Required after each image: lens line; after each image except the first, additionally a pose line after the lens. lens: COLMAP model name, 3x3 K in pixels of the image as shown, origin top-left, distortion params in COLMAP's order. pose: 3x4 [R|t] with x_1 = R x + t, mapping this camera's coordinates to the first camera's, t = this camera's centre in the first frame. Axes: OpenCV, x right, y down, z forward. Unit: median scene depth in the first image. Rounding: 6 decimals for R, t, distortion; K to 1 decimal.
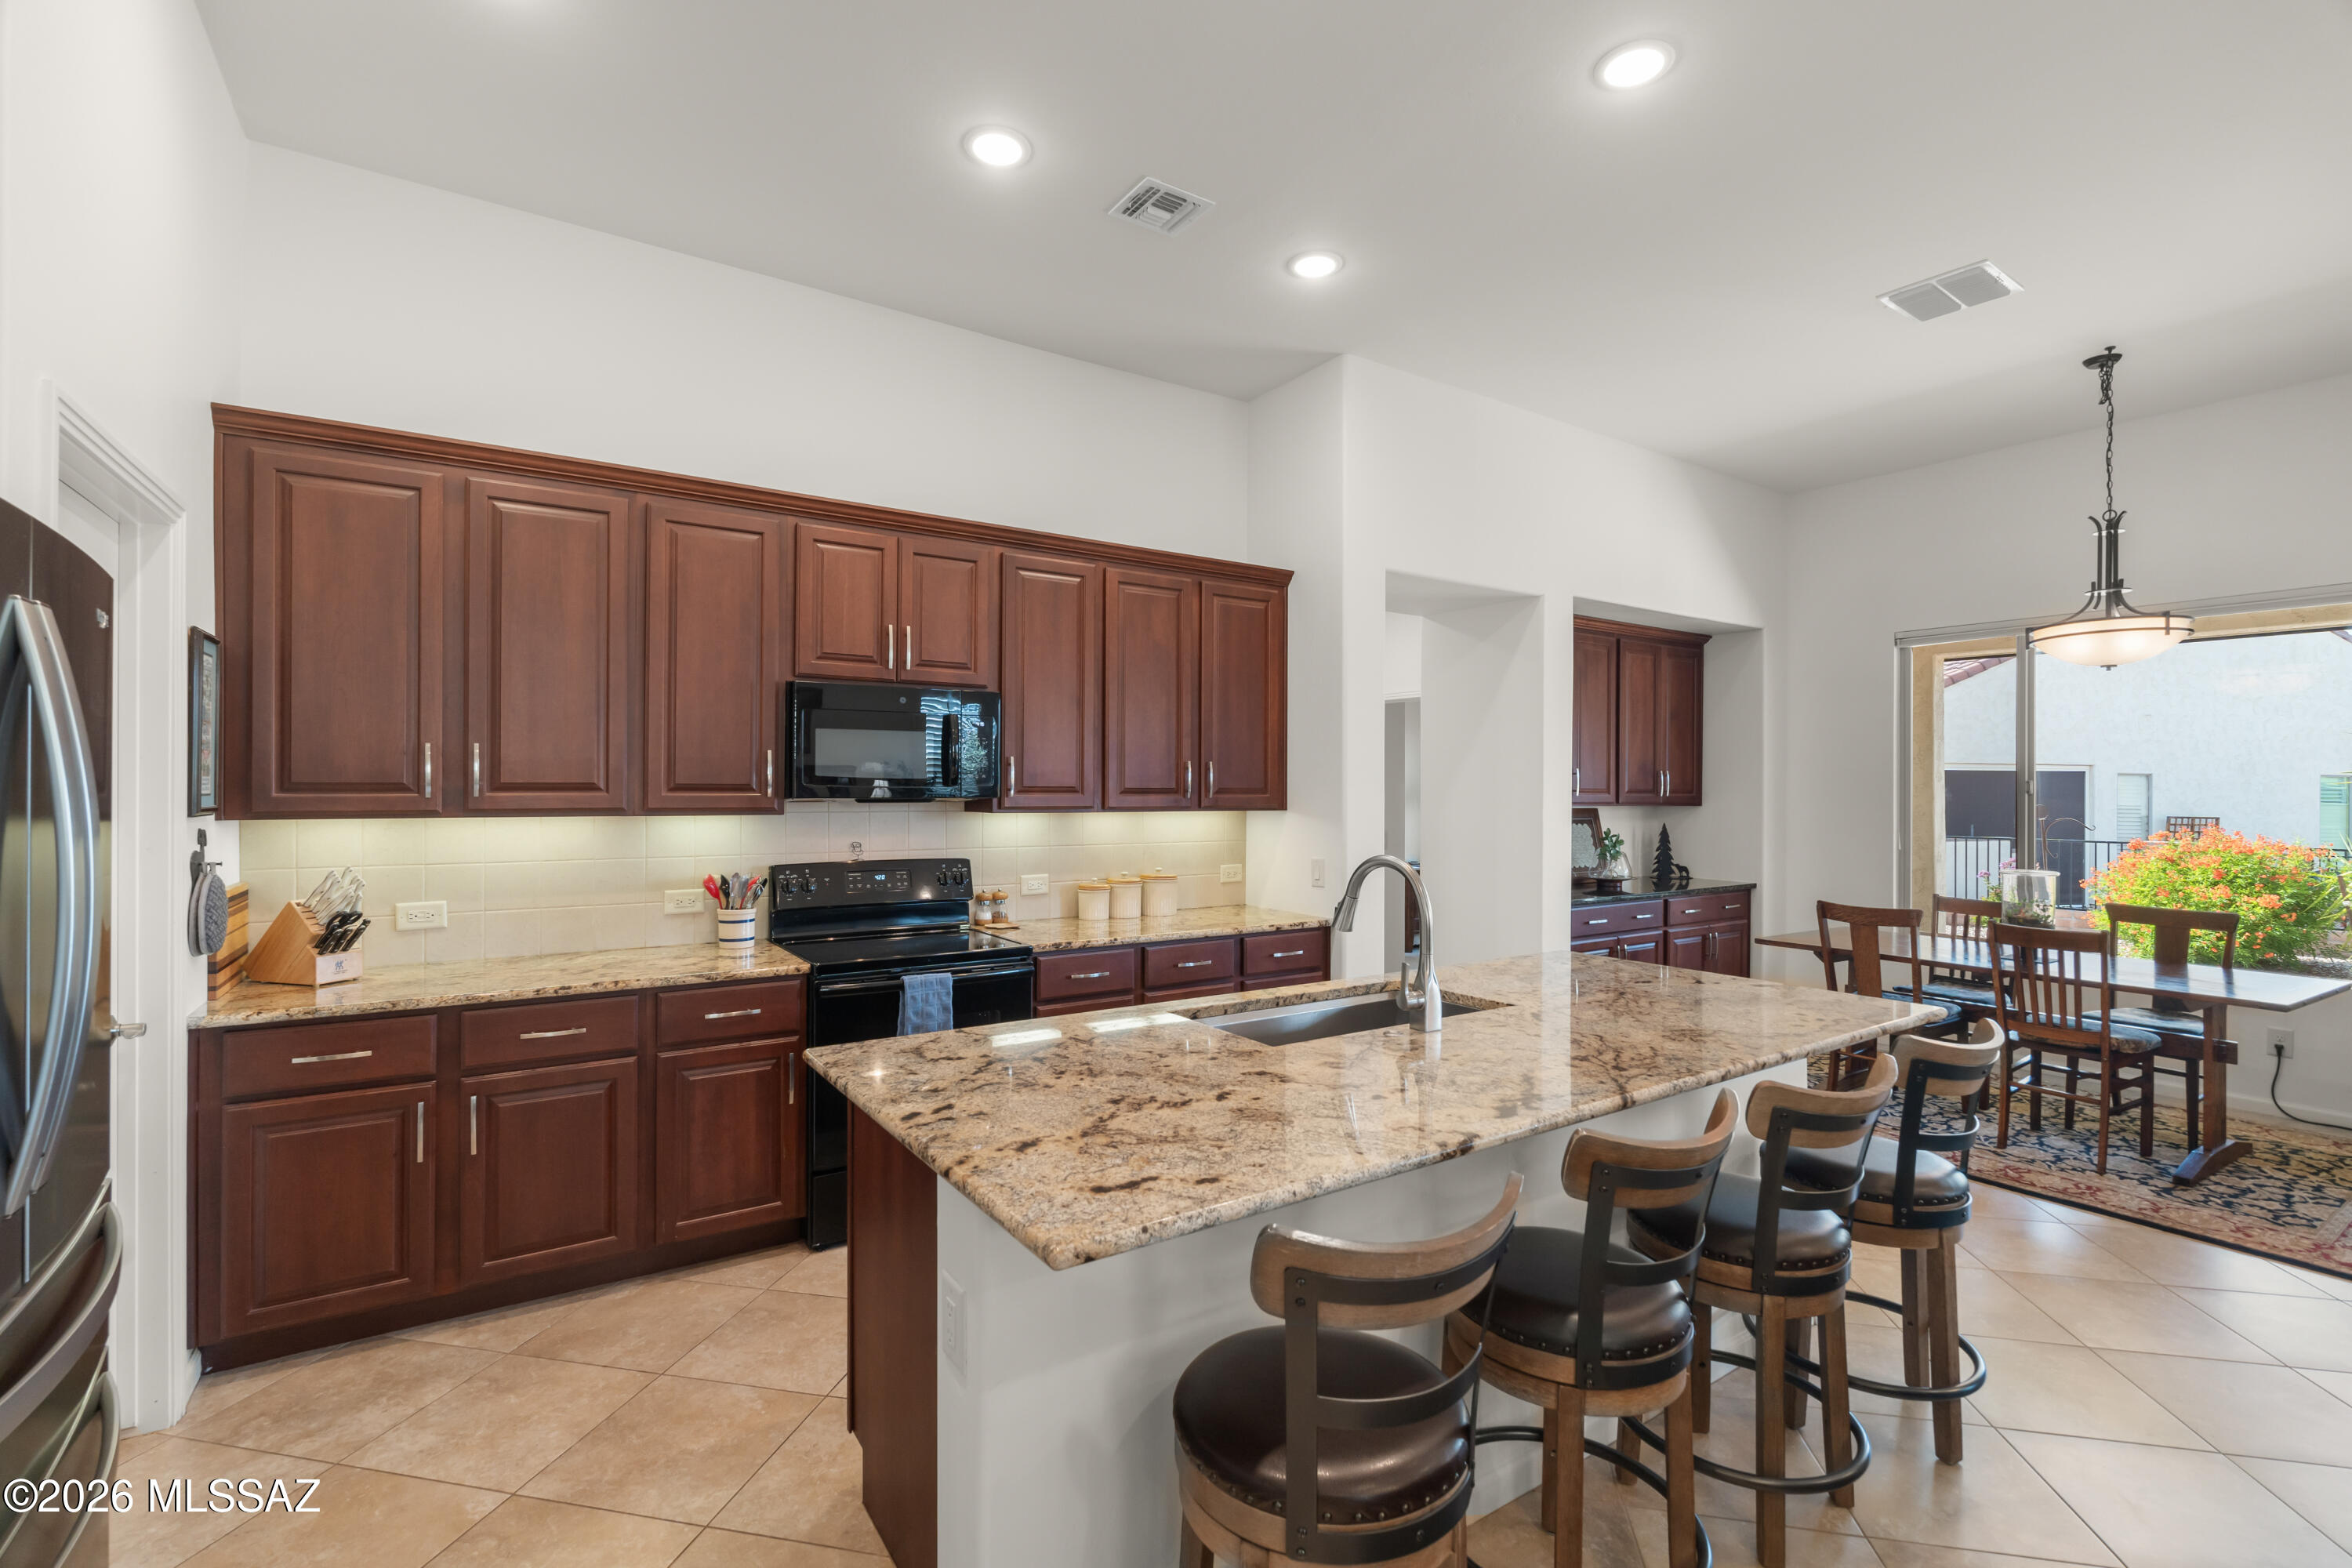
lens RADIAL K [[1043.7, 0, 1169.5], [0, 1043.7, 779.3], [0, 0, 1]] dist [-0.005382, 0.000618]
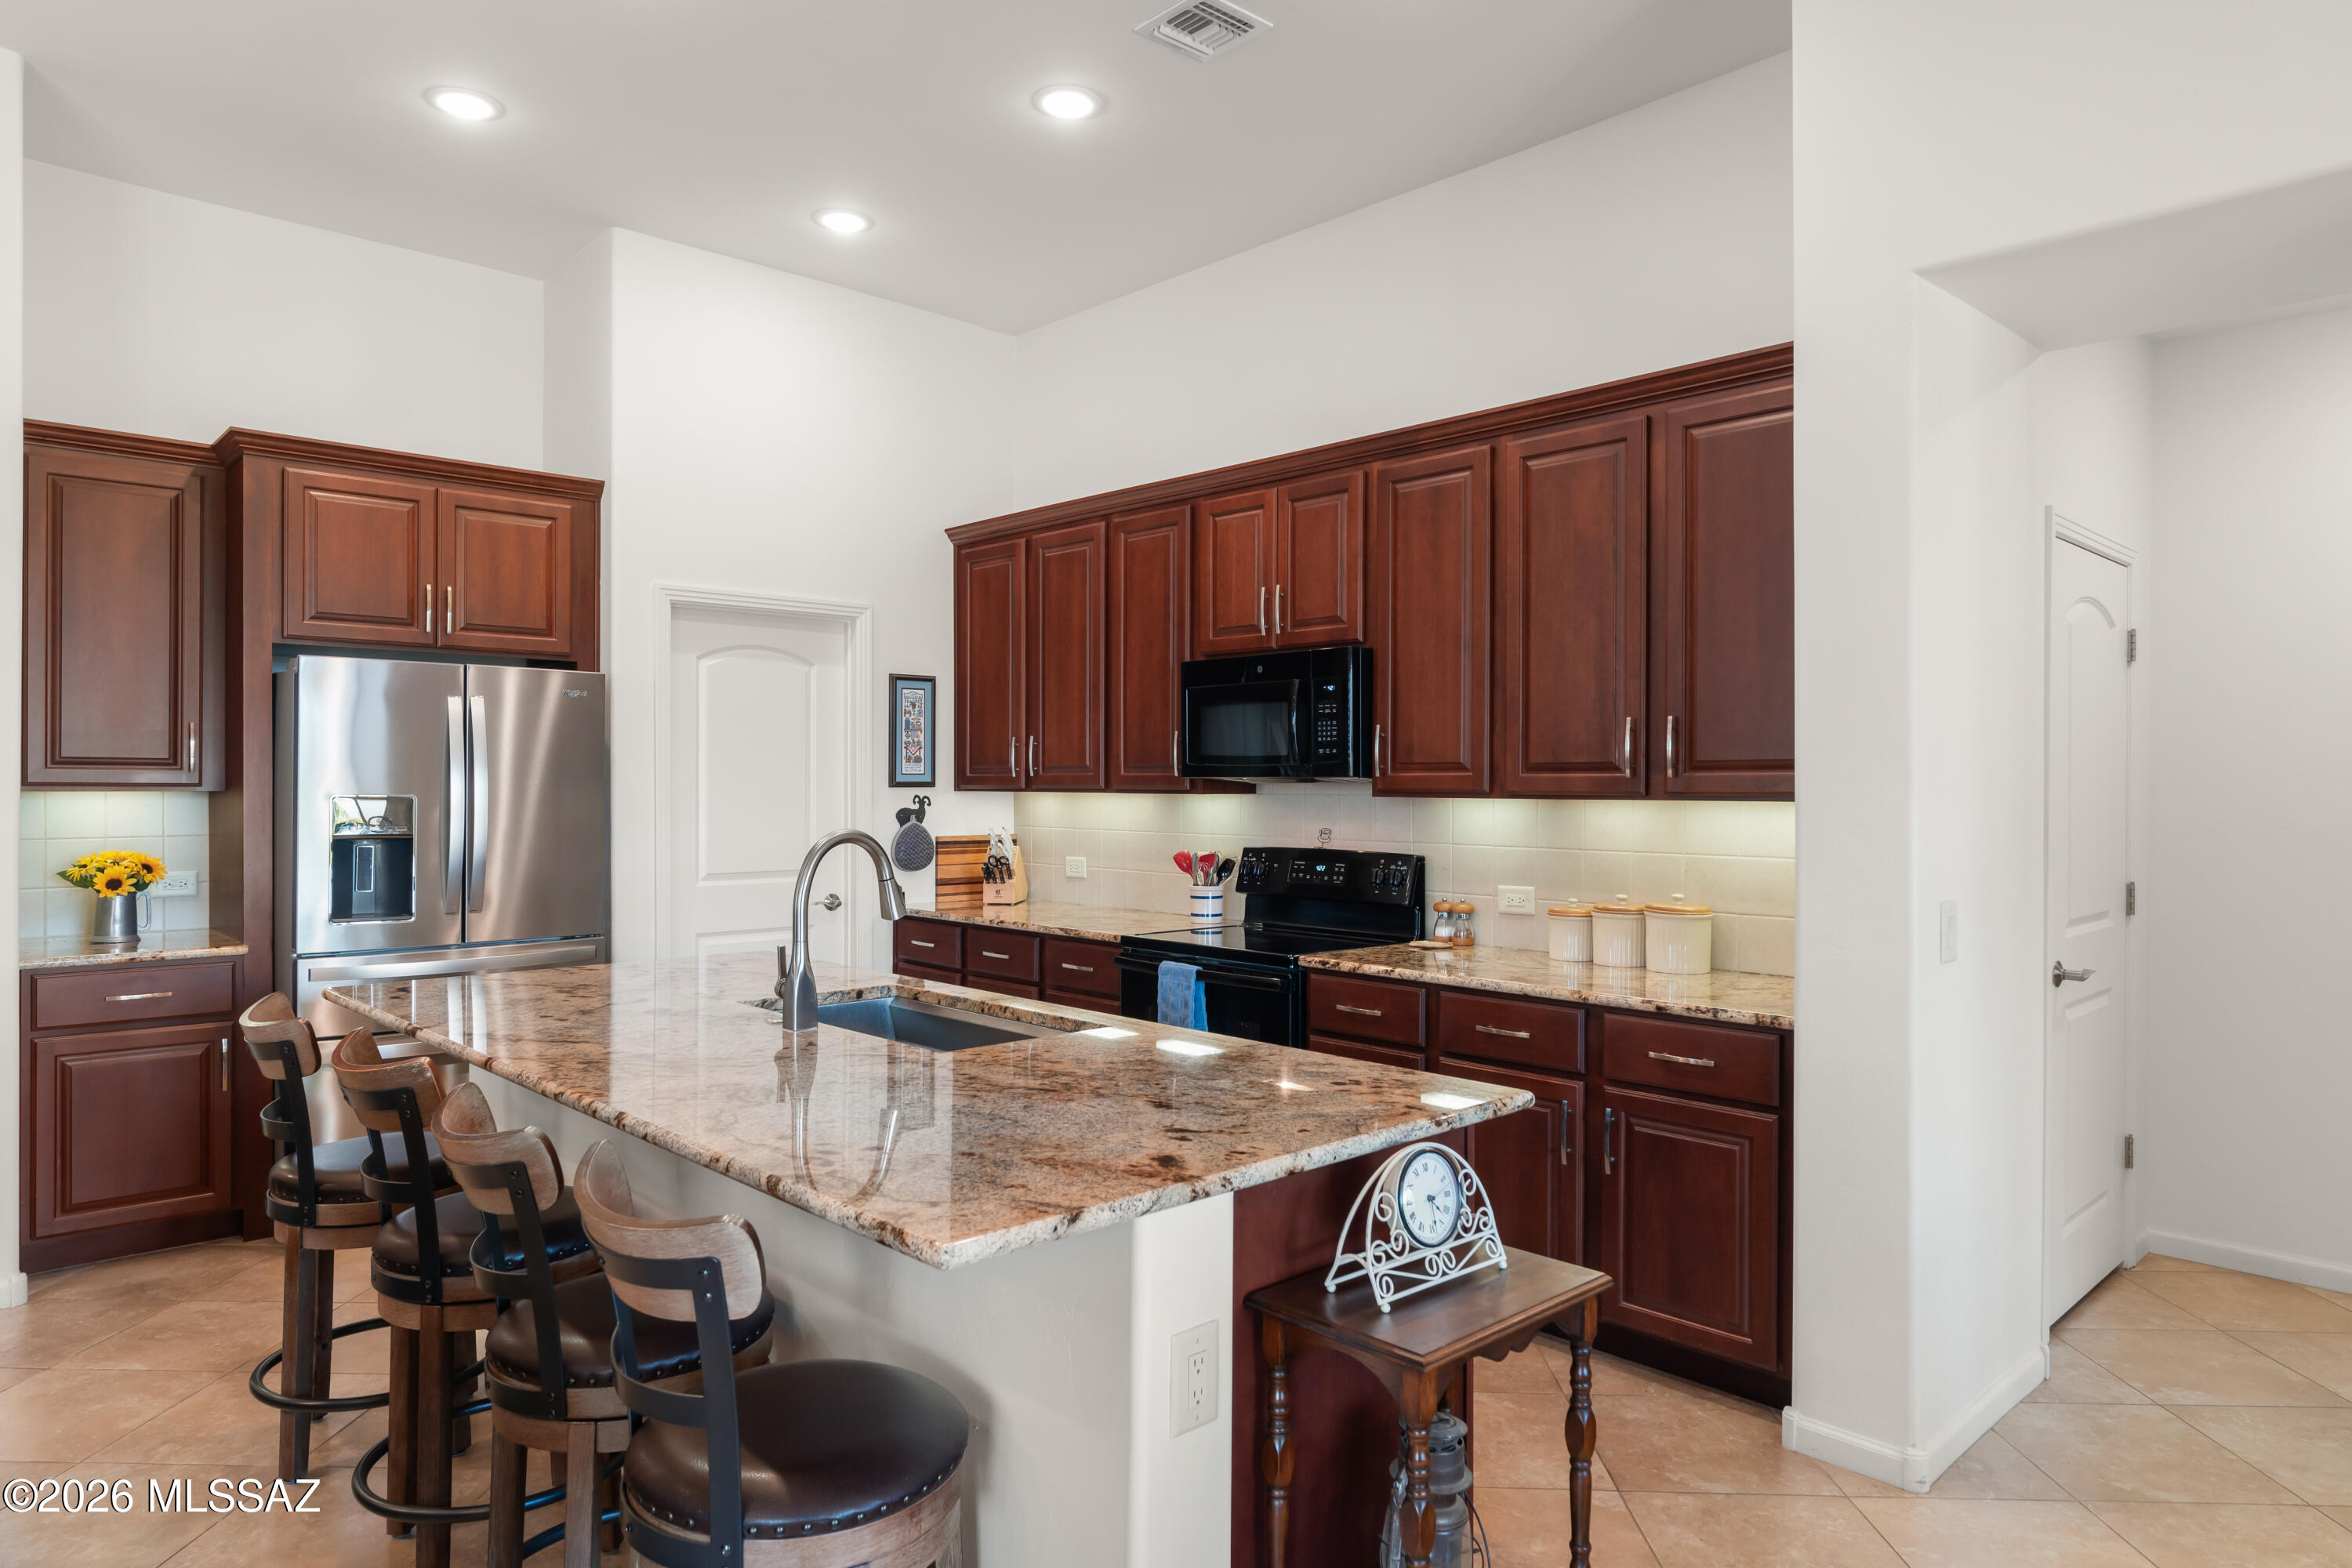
lens RADIAL K [[1424.7, 0, 1171.0], [0, 1424.7, 775.4], [0, 0, 1]] dist [0.000200, 0.000017]
pose [[0.166581, -0.009462, -0.985982, 0.878208], [0.005481, 0.999947, -0.008670, 0.024857], [0.986013, -0.003959, 0.166624, 0.663779]]
